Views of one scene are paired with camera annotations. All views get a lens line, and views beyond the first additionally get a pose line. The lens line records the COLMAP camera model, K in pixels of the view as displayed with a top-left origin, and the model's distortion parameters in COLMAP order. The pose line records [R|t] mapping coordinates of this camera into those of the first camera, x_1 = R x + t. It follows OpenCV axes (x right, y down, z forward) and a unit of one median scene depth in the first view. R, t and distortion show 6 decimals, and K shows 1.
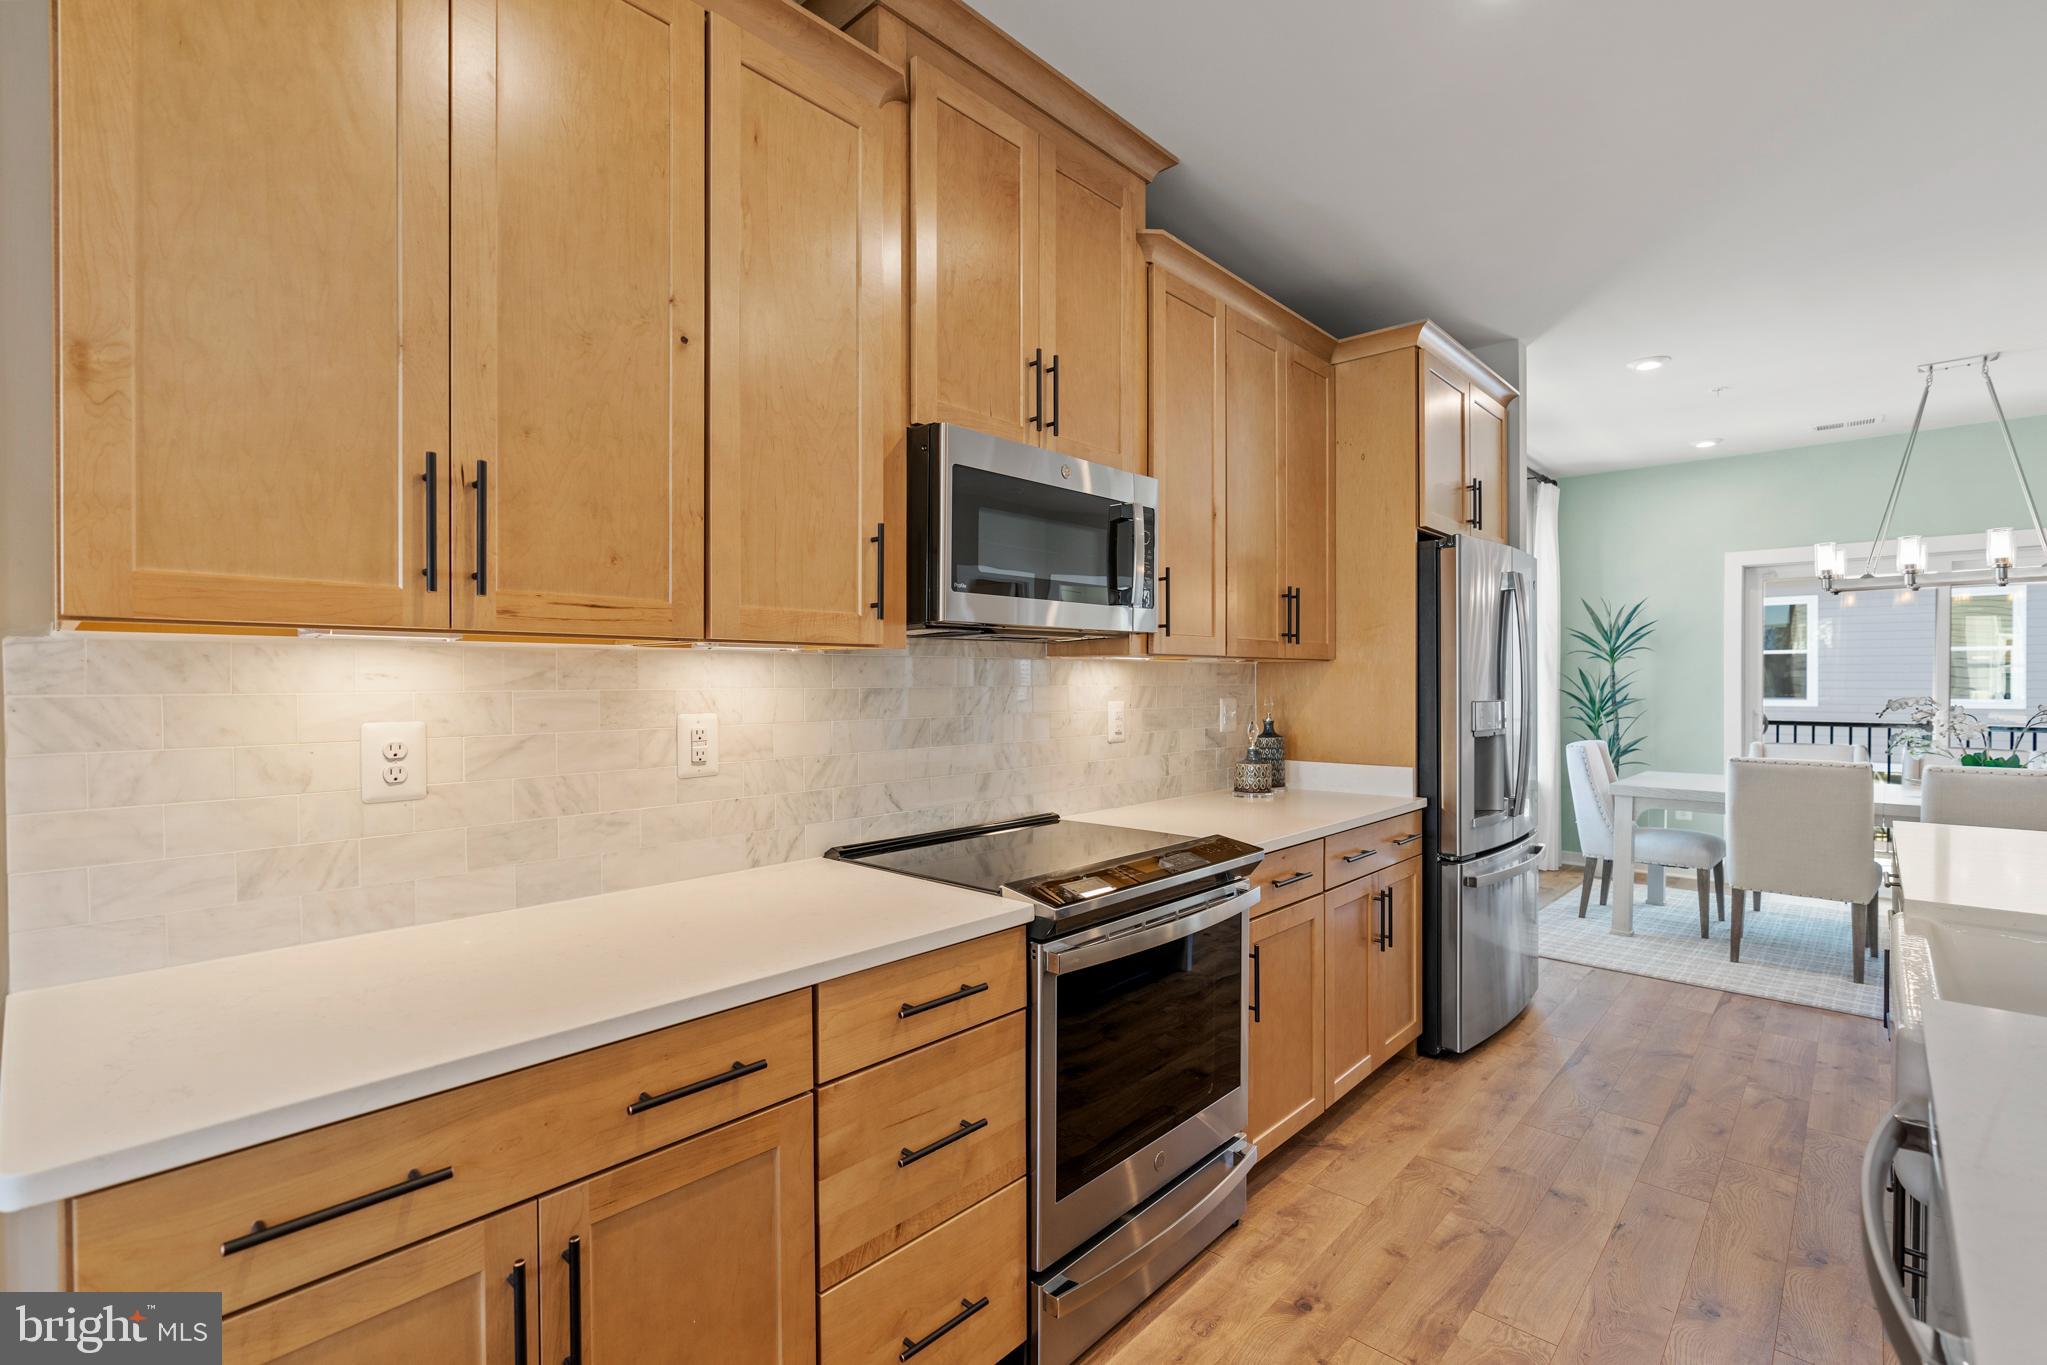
lens RADIAL K [[924.6, 0, 1023.1], [0, 924.6, 694.3], [0, 0, 1]] dist [-0.008292, 0.002445]
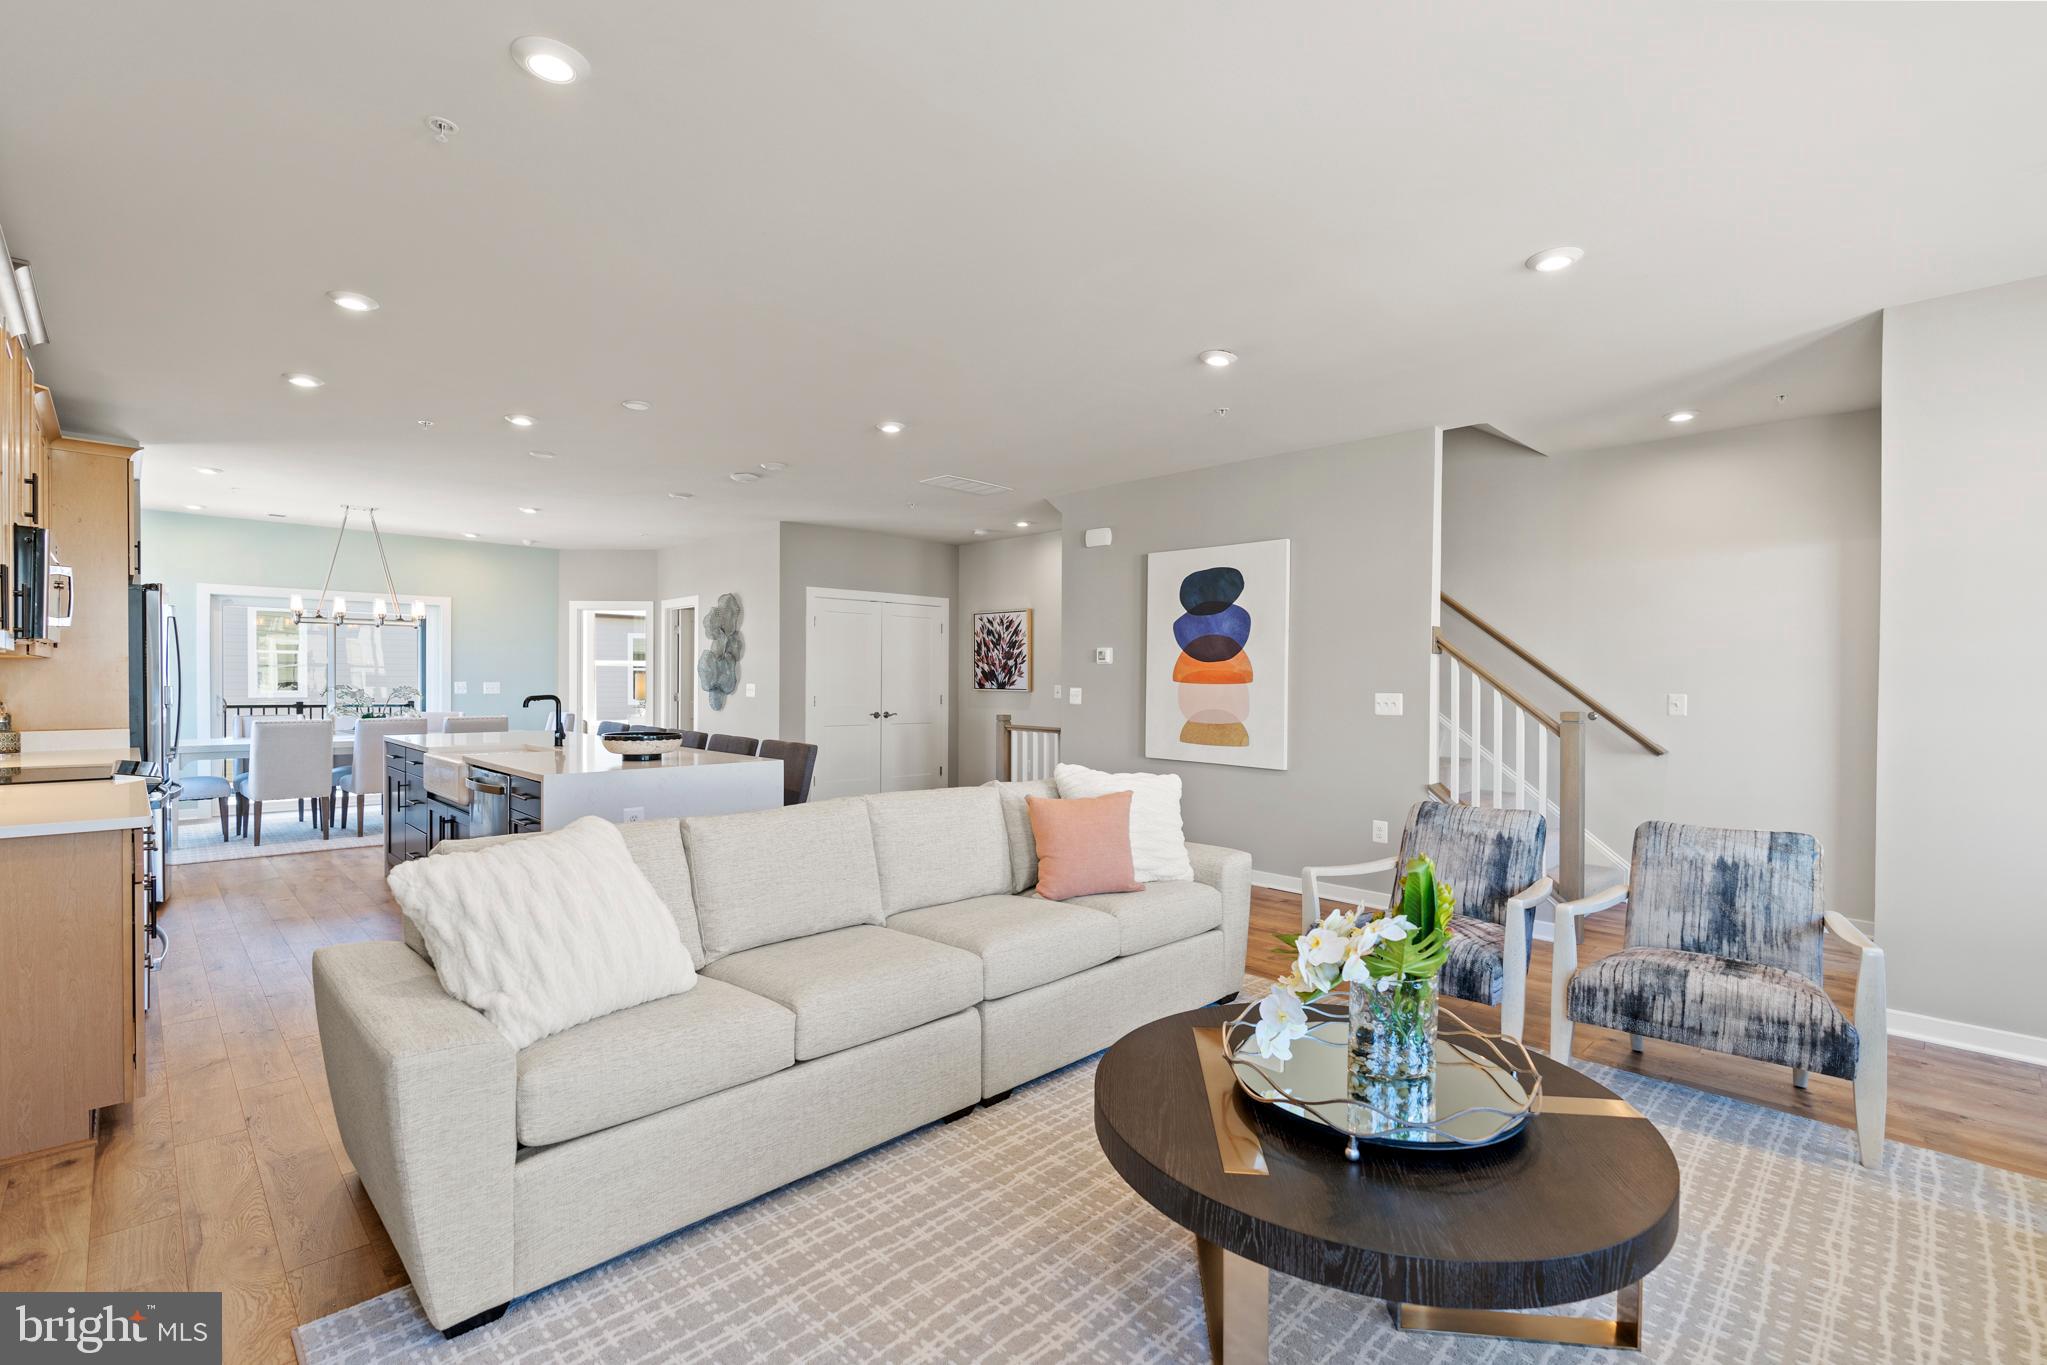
lens RADIAL K [[924.6, 0, 1026.1], [0, 924.6, 673.2], [0, 0, 1]] dist [-0.008292, 0.002445]
pose [[0.039418, 0.006954, 0.999199, -1.536838], [0.008165, 0.999940, -0.007281, 0.006924], [-0.999189, 0.008445, 0.039359, -0.831765]]
